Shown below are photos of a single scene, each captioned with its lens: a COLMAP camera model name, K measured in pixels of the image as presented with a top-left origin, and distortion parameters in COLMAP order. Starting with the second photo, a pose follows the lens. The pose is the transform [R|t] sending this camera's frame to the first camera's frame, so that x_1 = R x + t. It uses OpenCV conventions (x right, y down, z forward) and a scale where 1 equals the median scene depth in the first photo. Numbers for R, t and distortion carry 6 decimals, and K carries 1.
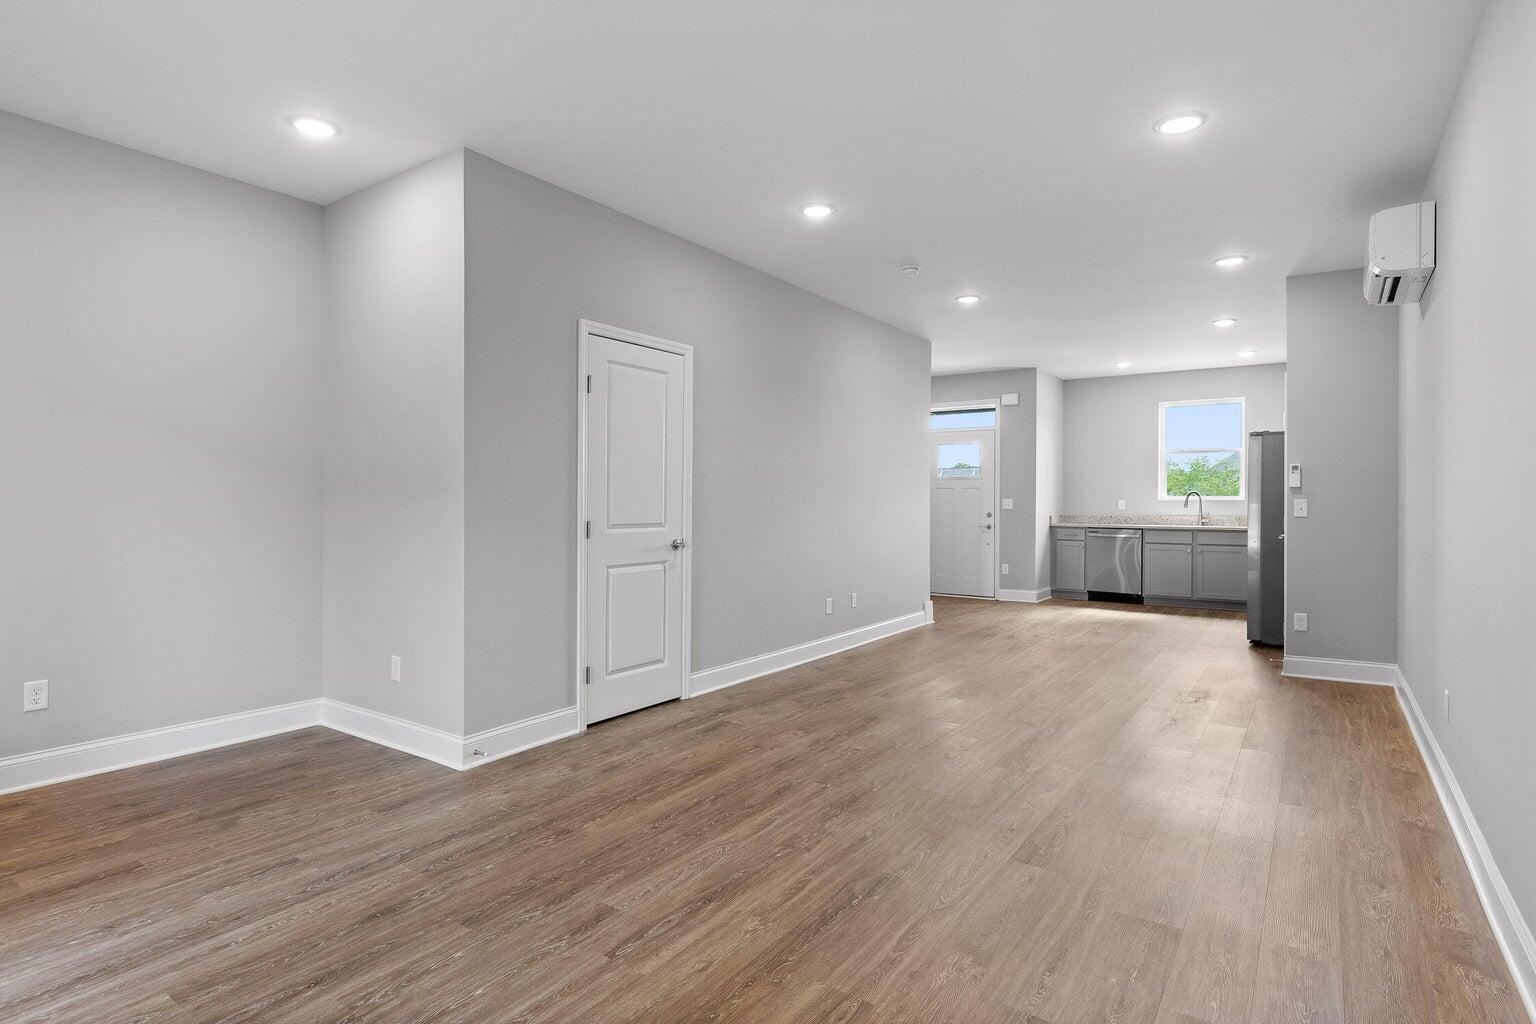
lens RADIAL K [[803.7, 0, 759.7], [0, 803.7, 502.4], [0, 0, 1]] dist [0.004292, 0.001867]
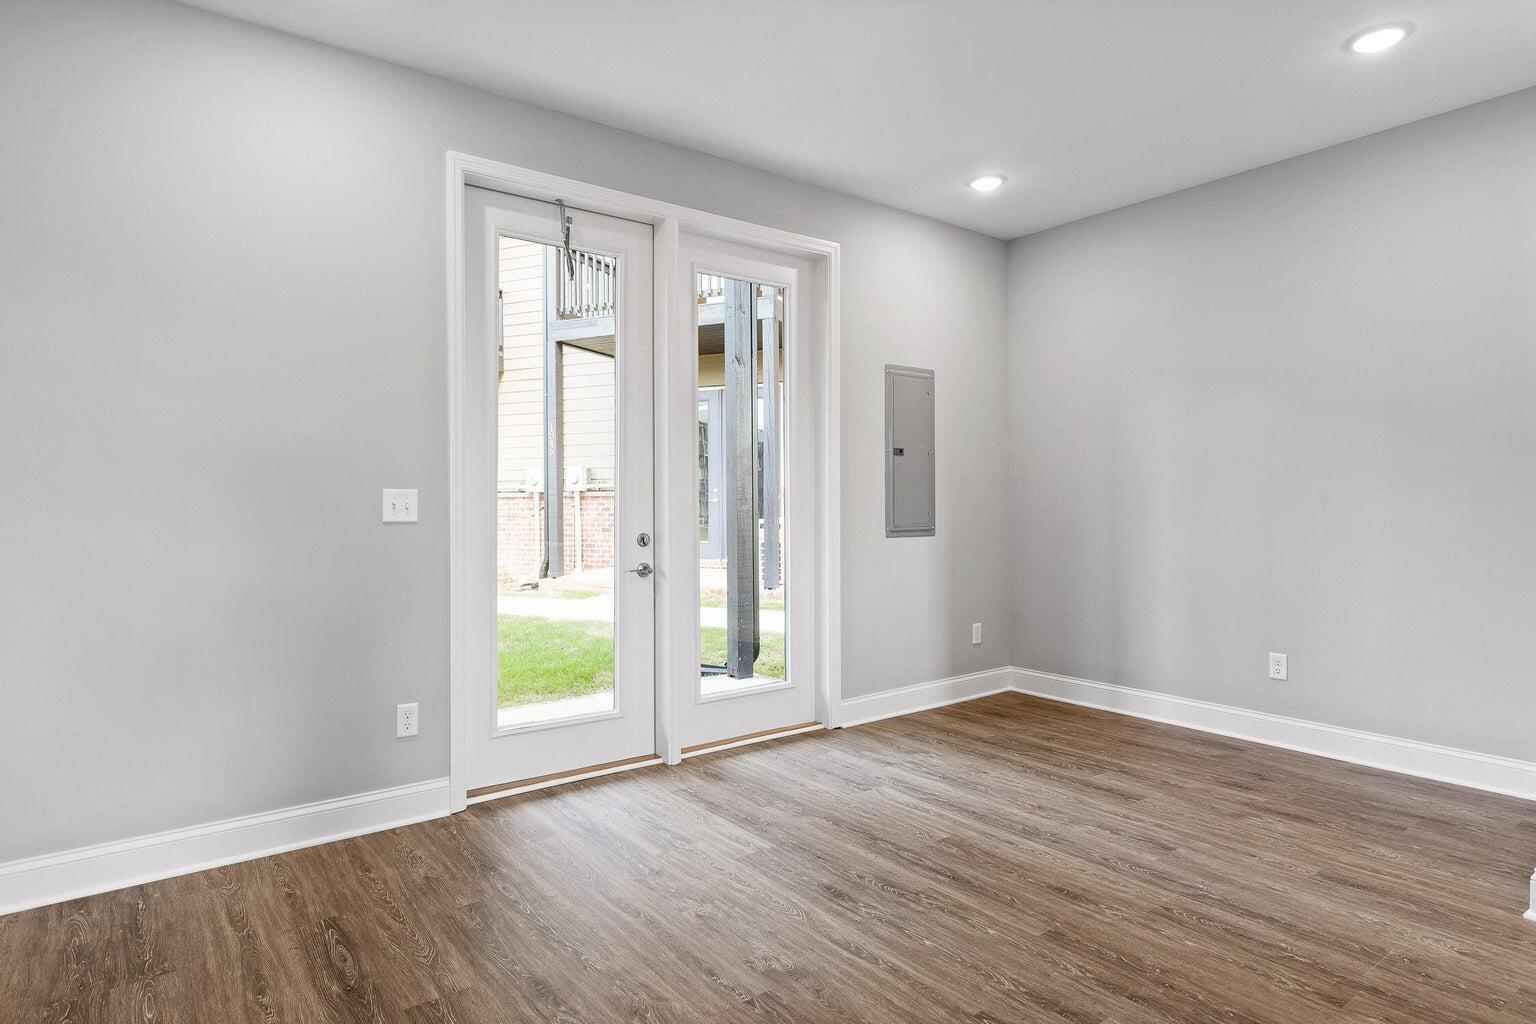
lens RADIAL K [[861.3, 0, 759.3], [0, 861.3, 510.7], [0, 0, 1]] dist [0.027746, 0.000059]
pose [[-0.322111, 0.001523, -0.946701, 0.583345], [0.008421, 0.999964, -0.001257, 0.017077], [0.946664, -0.008377, -0.322112, 0.817303]]
